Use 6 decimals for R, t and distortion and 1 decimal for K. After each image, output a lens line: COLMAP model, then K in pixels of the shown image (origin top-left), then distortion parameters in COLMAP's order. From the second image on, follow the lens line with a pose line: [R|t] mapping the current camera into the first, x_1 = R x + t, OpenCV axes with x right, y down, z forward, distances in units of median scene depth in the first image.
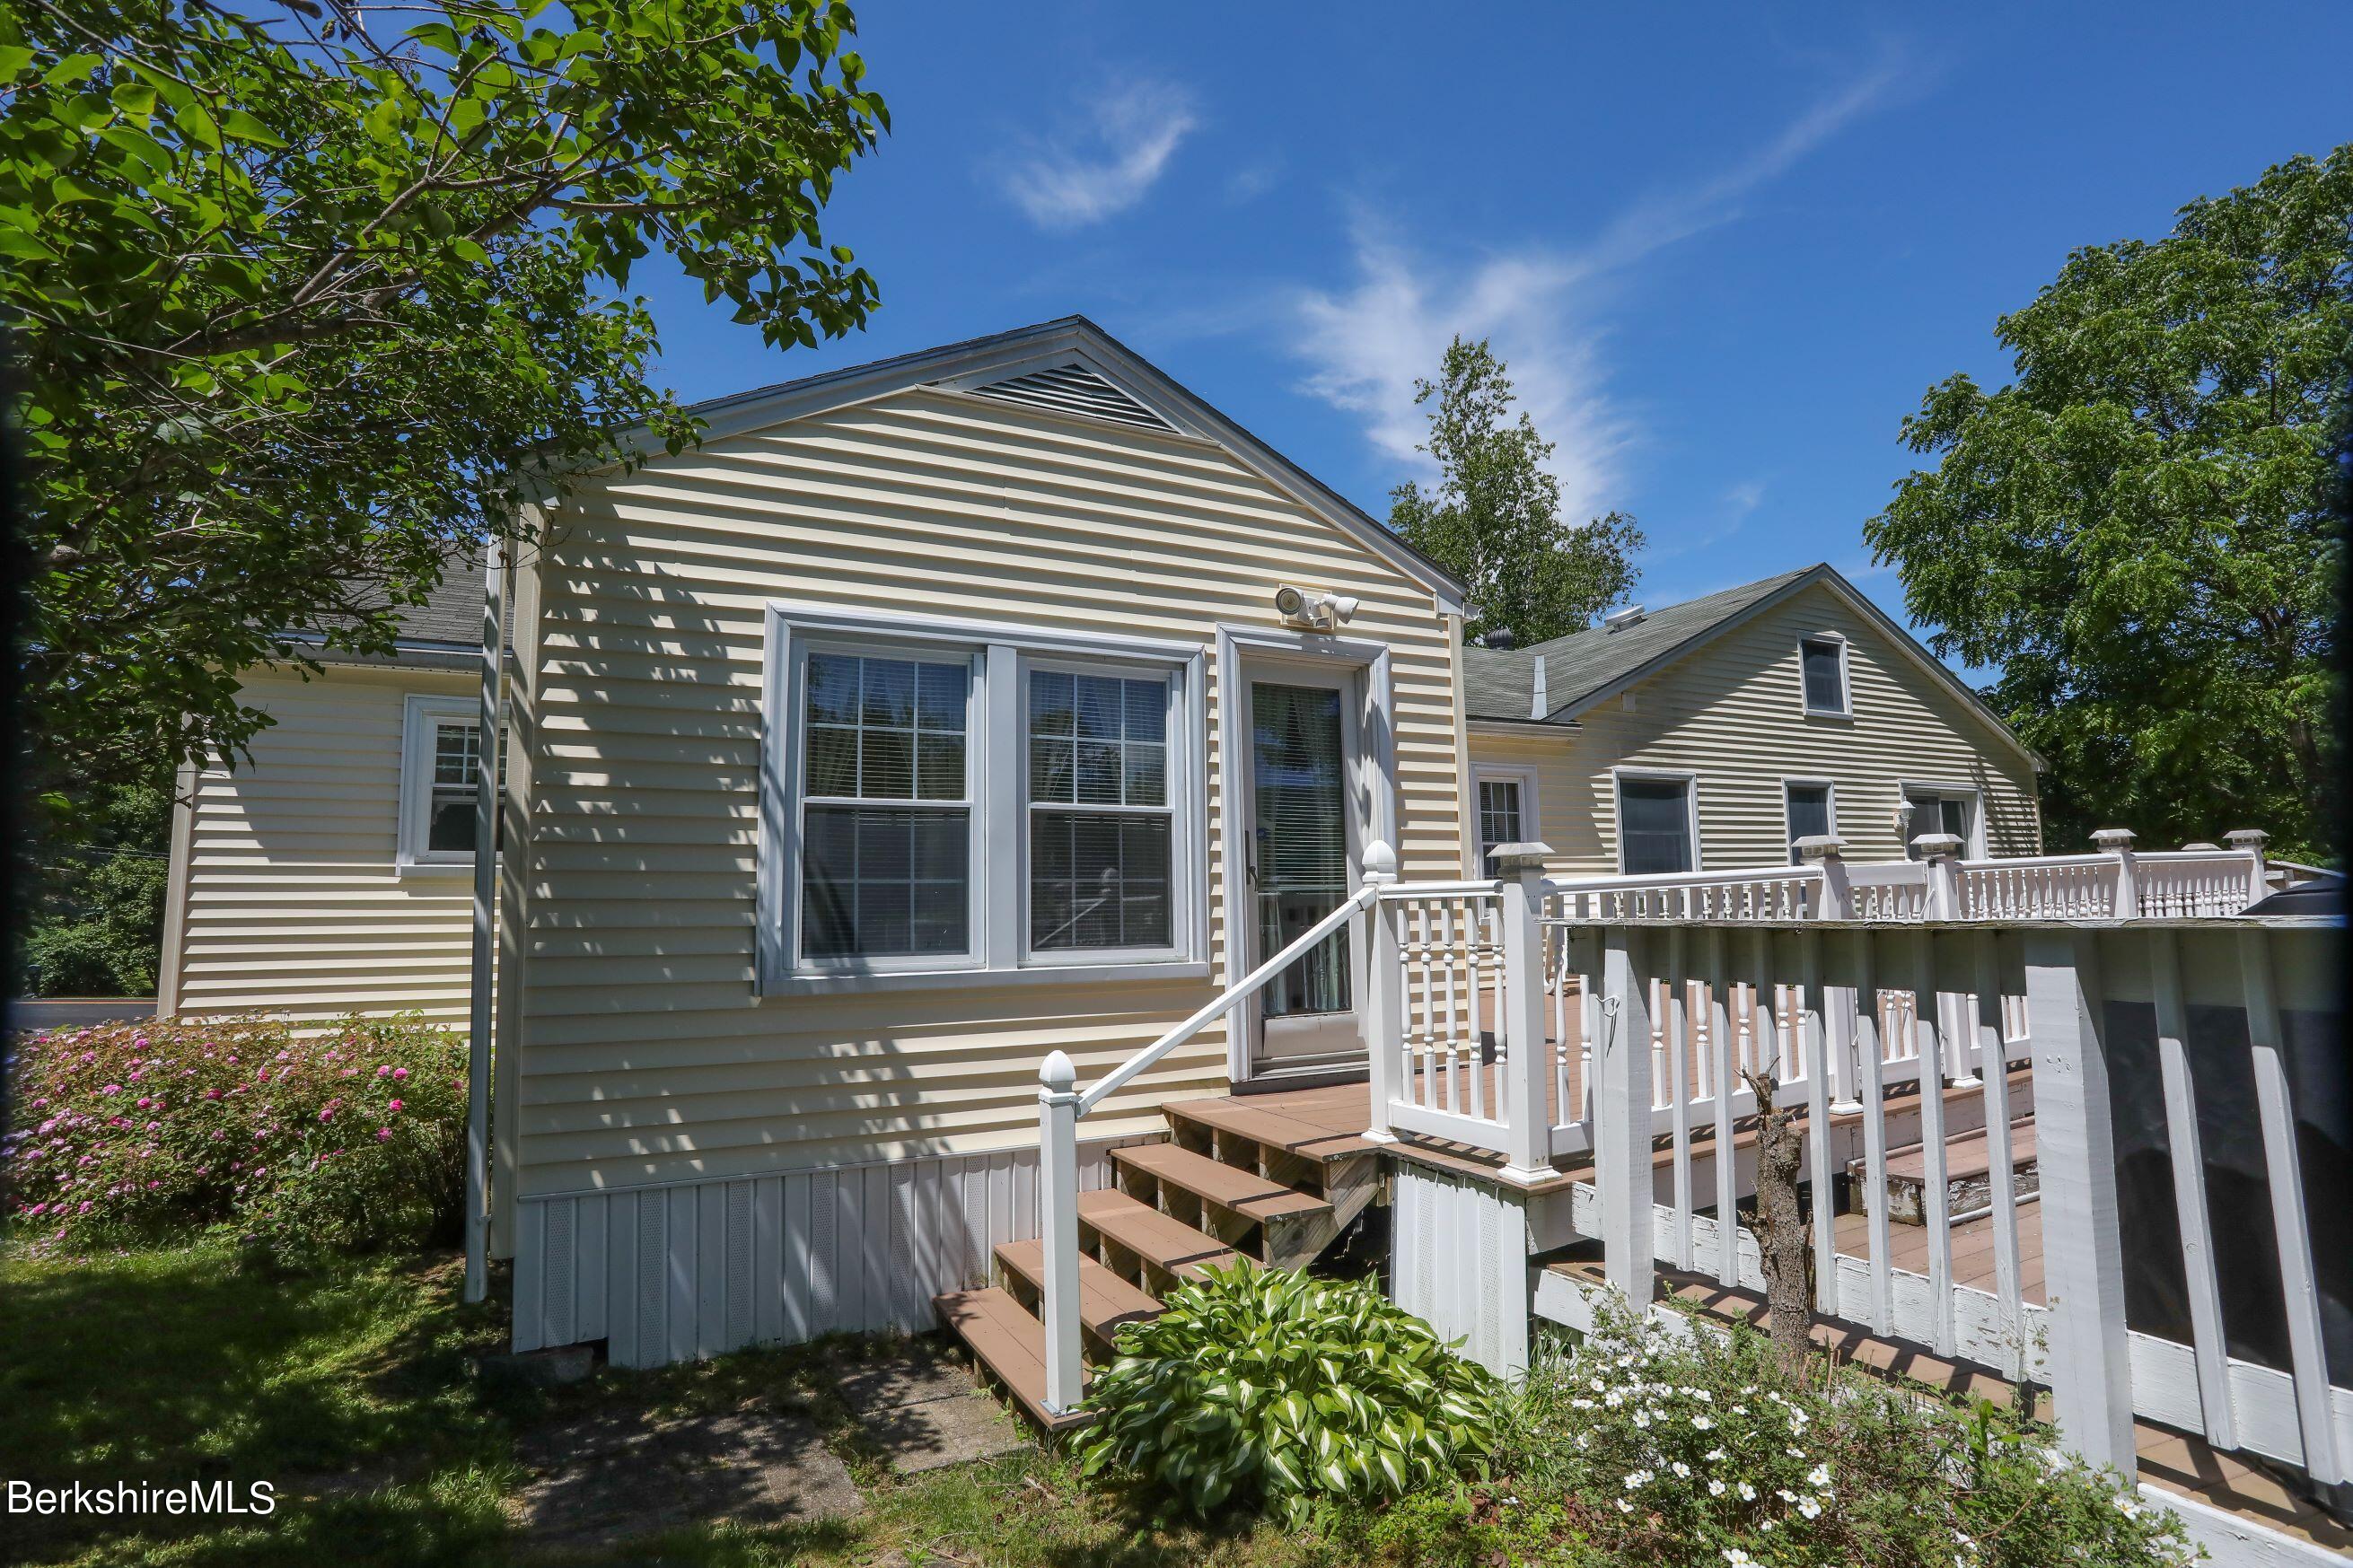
lens RADIAL K [[1149.7, 0, 1176.5], [0, 1149.7, 784.0], [0, 0, 1]] dist [-0.053550, 0.013311]
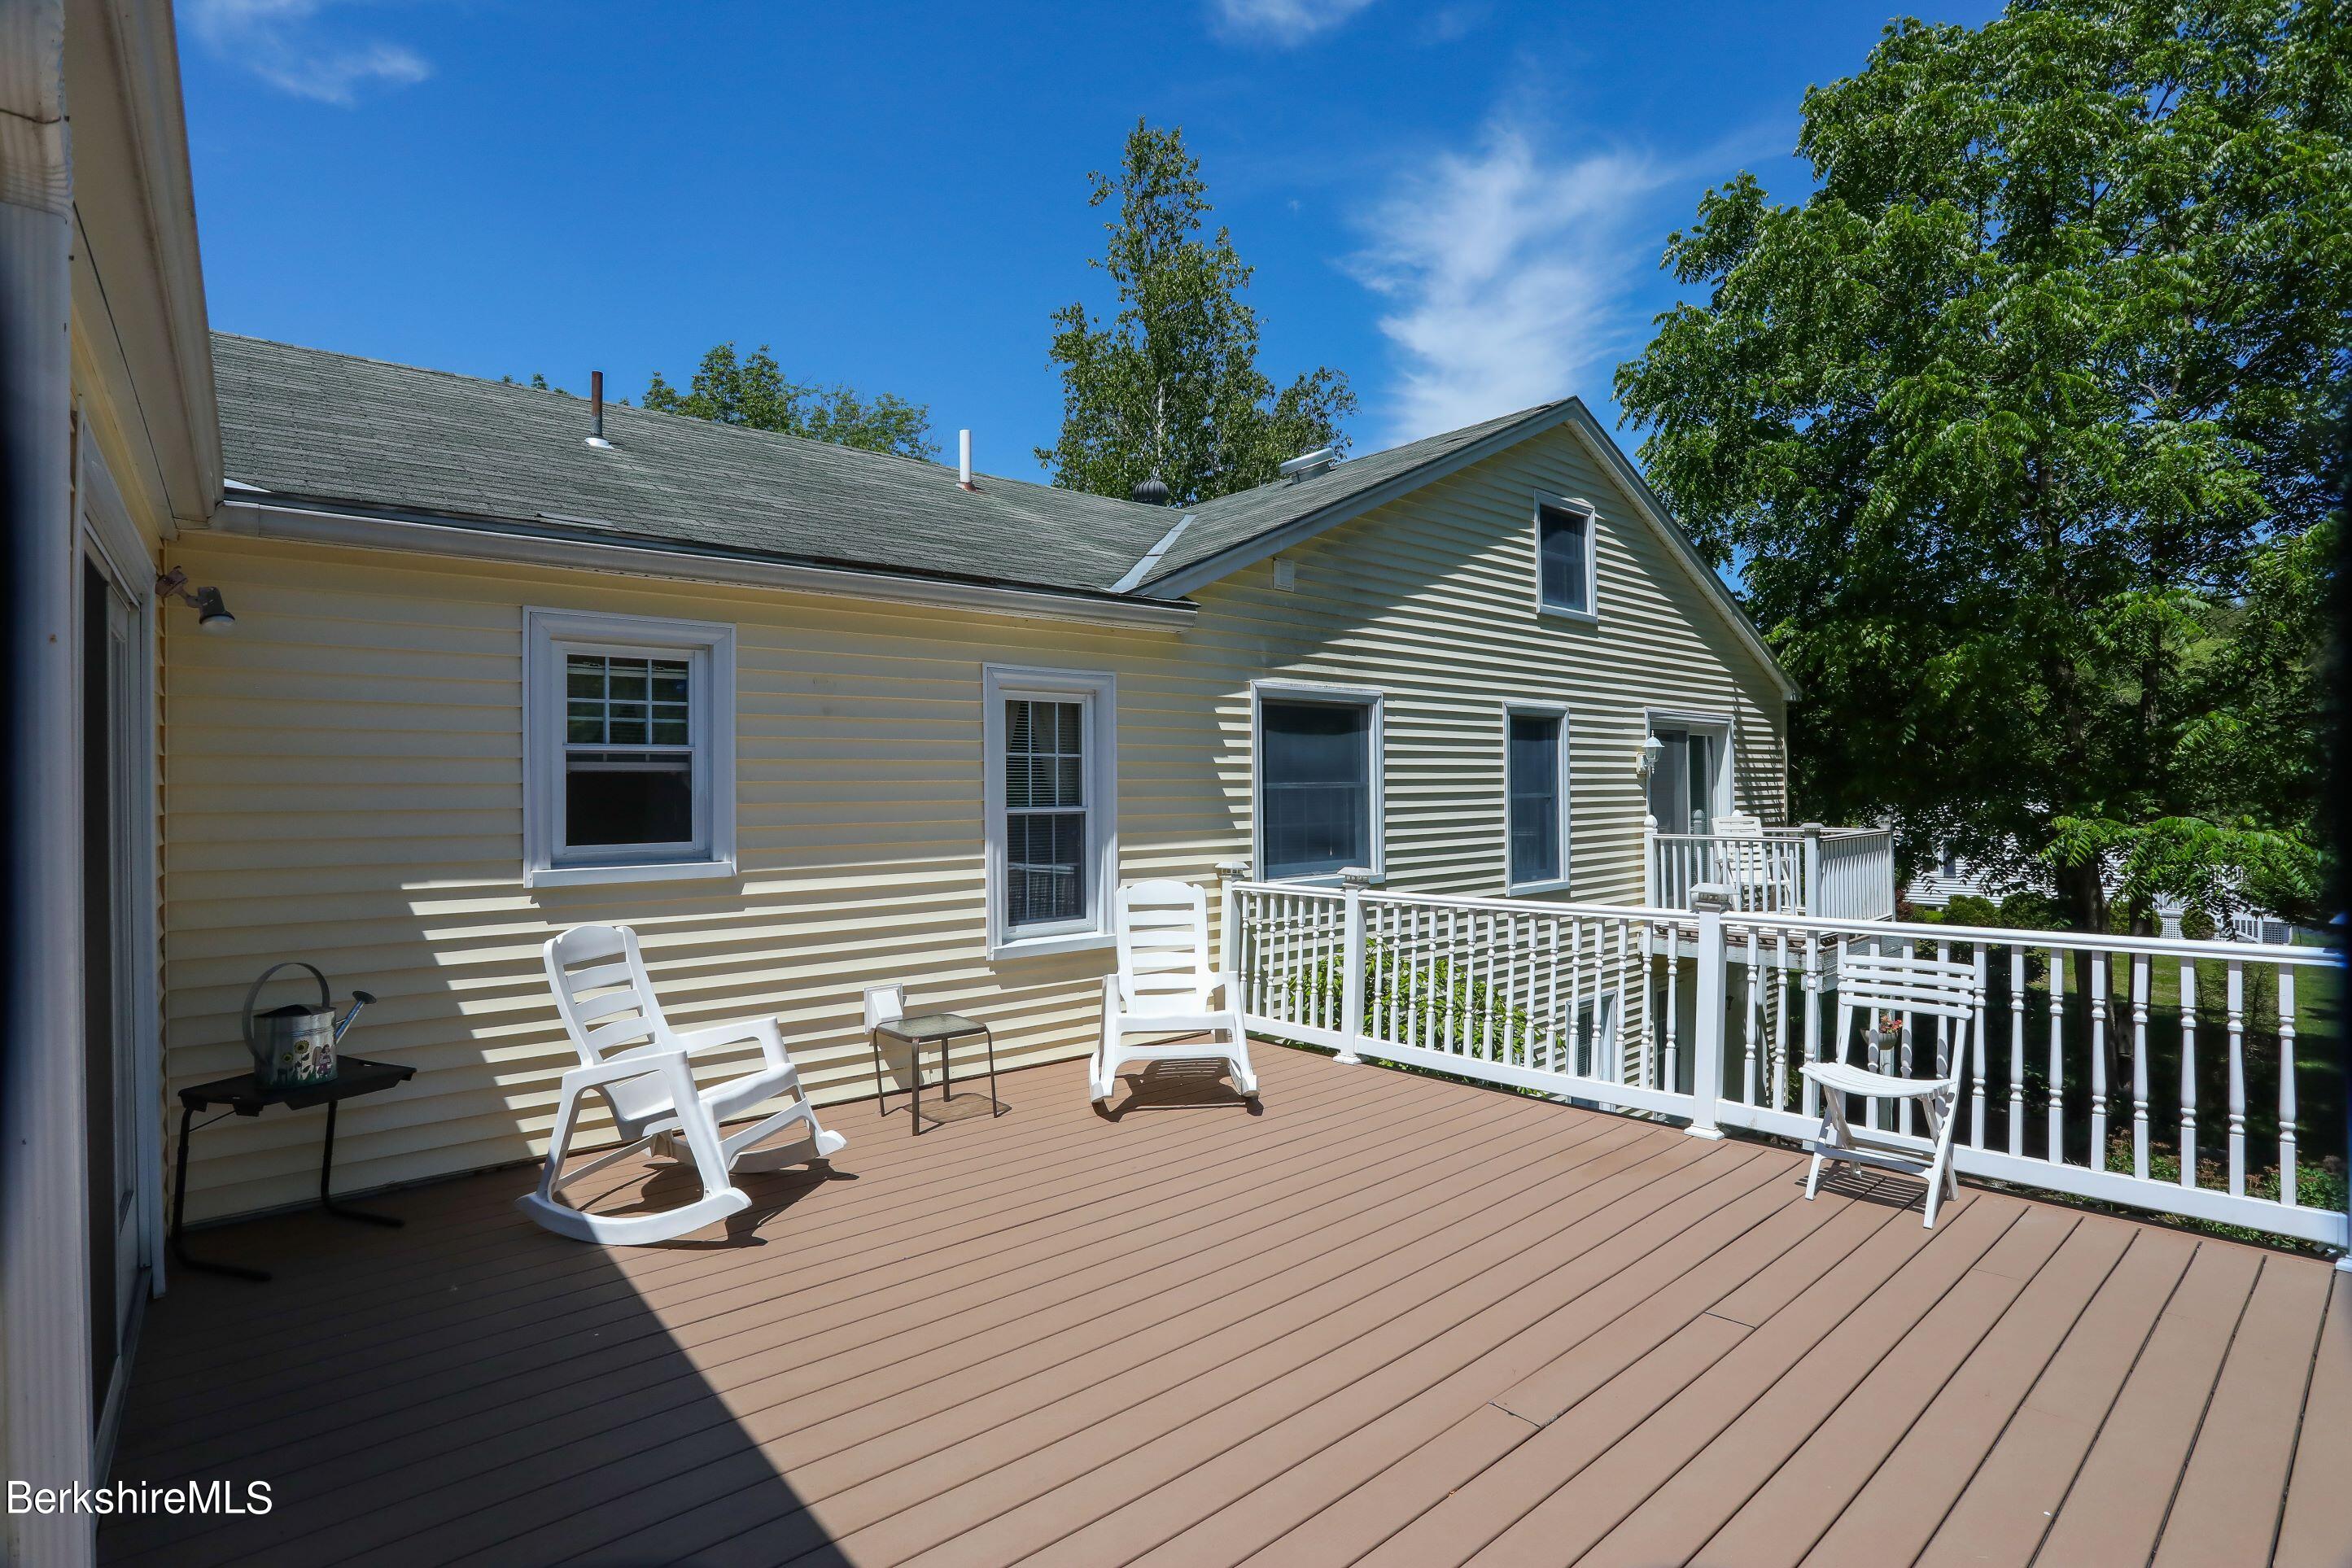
lens RADIAL K [[1100.4, 0, 1176.0], [0, 1100.4, 784.0], [0, 0, 1]] dist [-0.064986, 0.000186]
pose [[0.975187, 0.012221, 0.221043, 0.183104], [-0.034516, 0.994658, 0.097281, -0.013114], [-0.218674, -0.102497, 0.970400, 0.371773]]
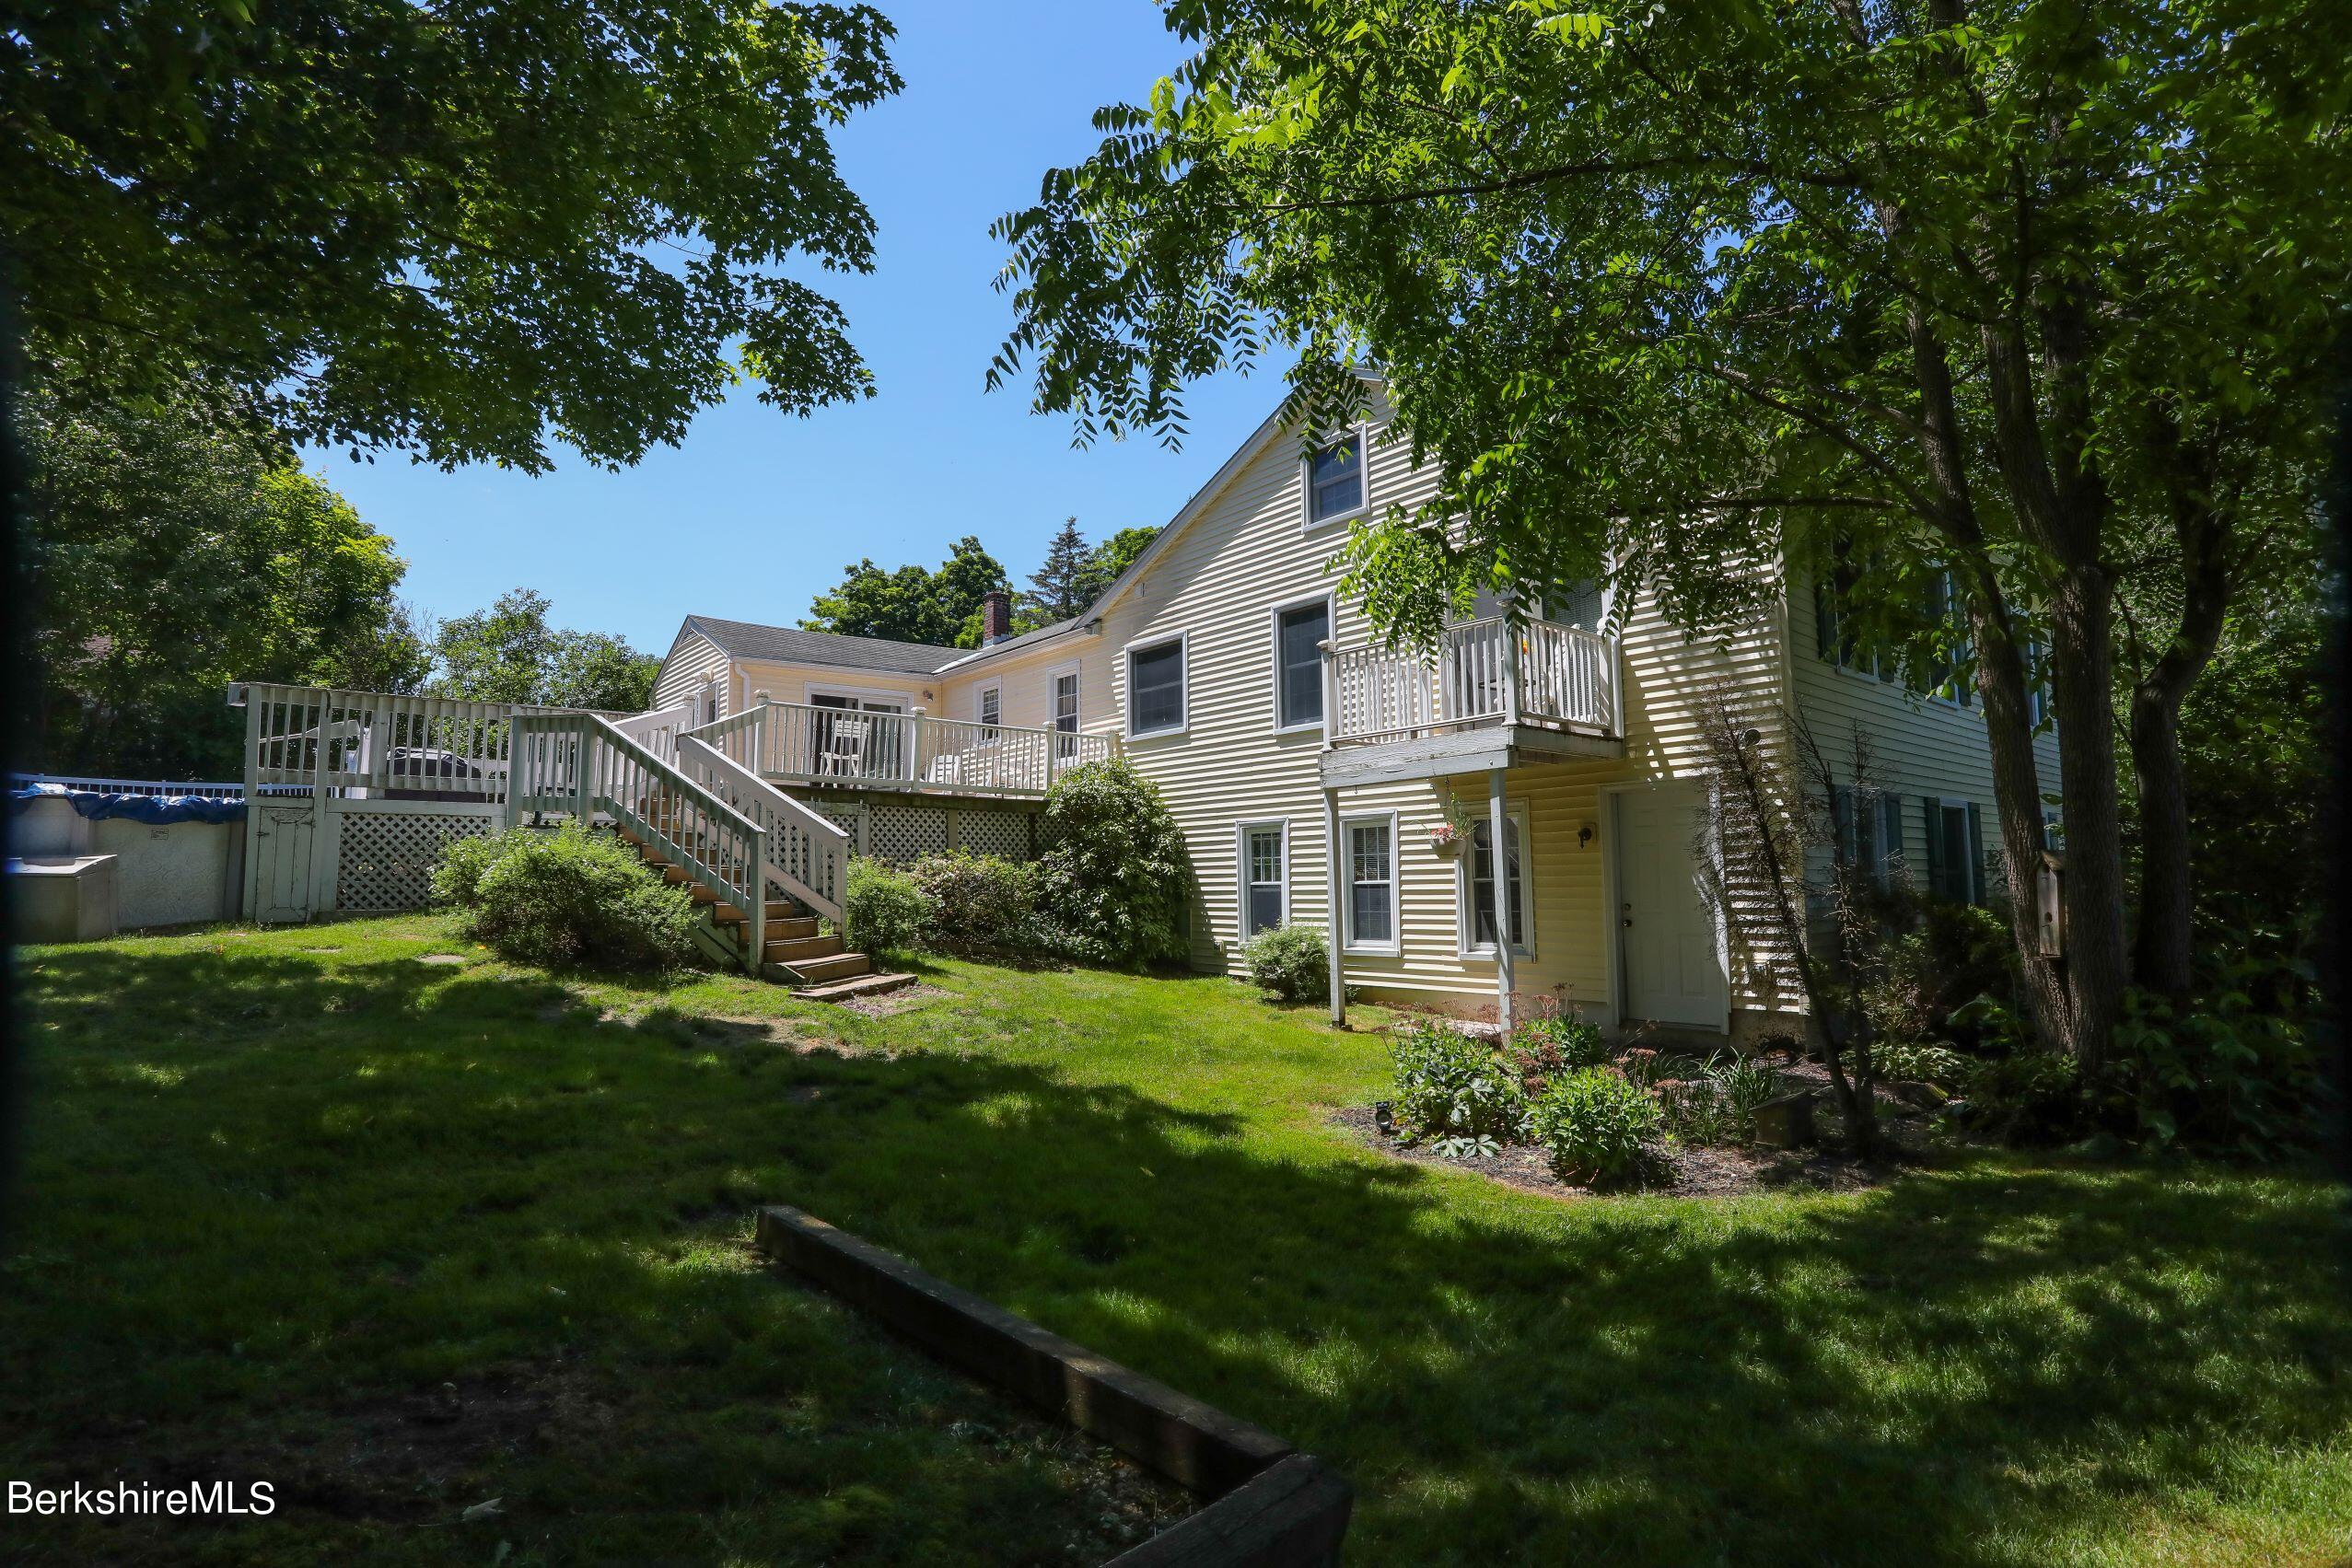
lens RADIAL K [[1149.2, 0, 1176.0], [0, 1149.2, 784.0], [0, 0, 1]] dist [-0.053550, 0.013311]
pose [[0.225754, -0.066402, -0.971919, 1.433676], [0.114971, 0.992518, -0.041104, 0.175975], [0.967376, -0.102464, 0.231699, 0.627820]]
